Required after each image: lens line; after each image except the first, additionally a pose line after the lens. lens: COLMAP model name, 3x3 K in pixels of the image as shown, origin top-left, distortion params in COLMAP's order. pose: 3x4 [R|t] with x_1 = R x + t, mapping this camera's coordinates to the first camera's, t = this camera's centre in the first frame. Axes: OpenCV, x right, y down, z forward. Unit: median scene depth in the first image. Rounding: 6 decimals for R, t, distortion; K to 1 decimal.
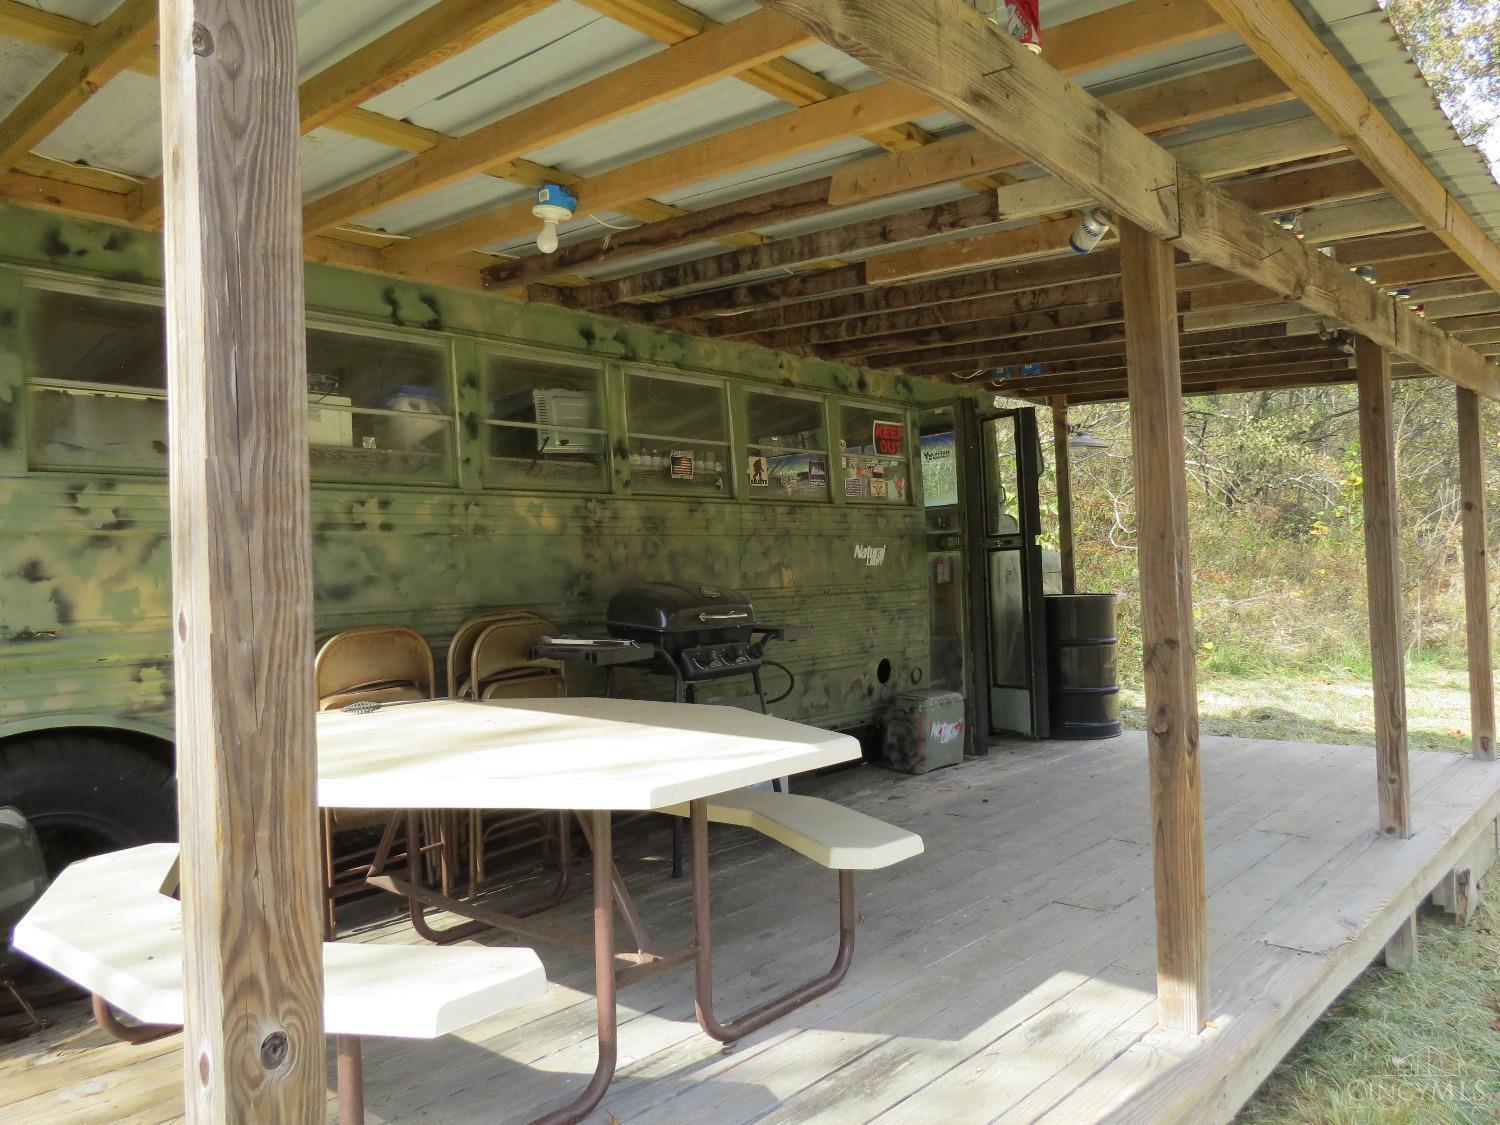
lens RADIAL K [[1084.3, 0, 750.0], [0, 1084.3, 562.5], [0, 0, 1]] dist [-0.009322, -0.002531]
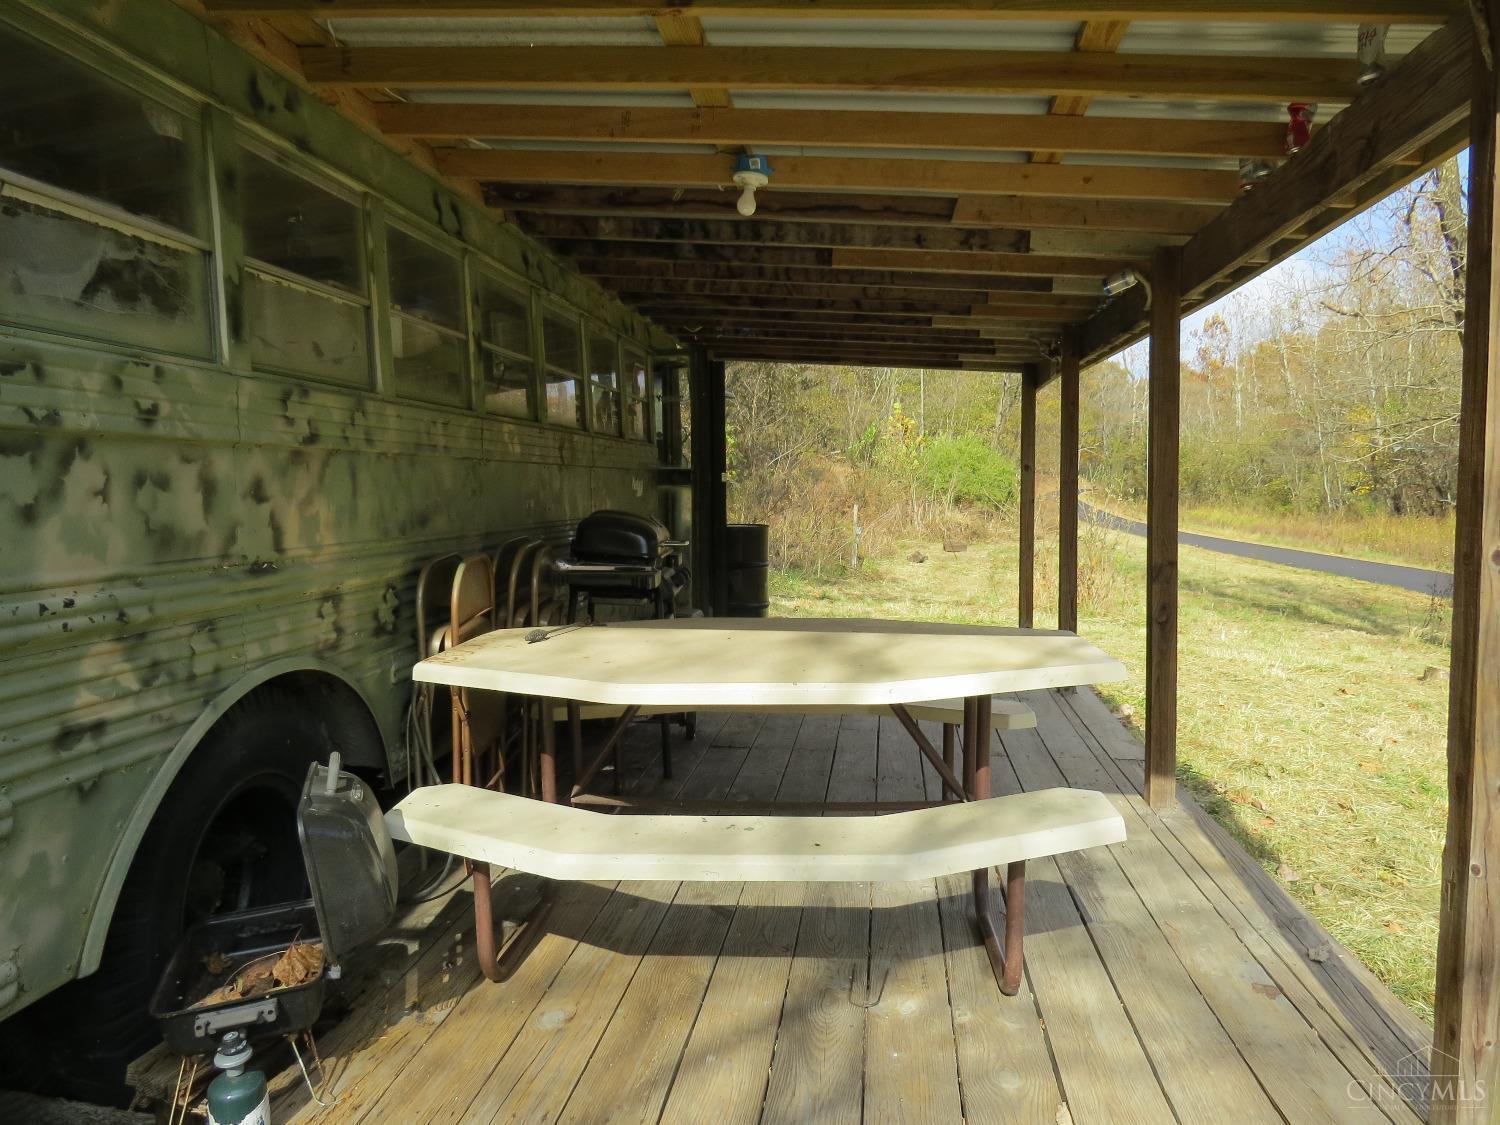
lens RADIAL K [[1084.3, 0, 750.0], [0, 1084.3, 562.5], [0, 0, 1]] dist [-0.009322, -0.002531]
pose [[0.807065, -0.007589, 0.590413, -0.807518], [-0.033794, 0.997685, 0.059020, 0.001122], [-0.589494, -0.067585, 0.804940, 0.085046]]
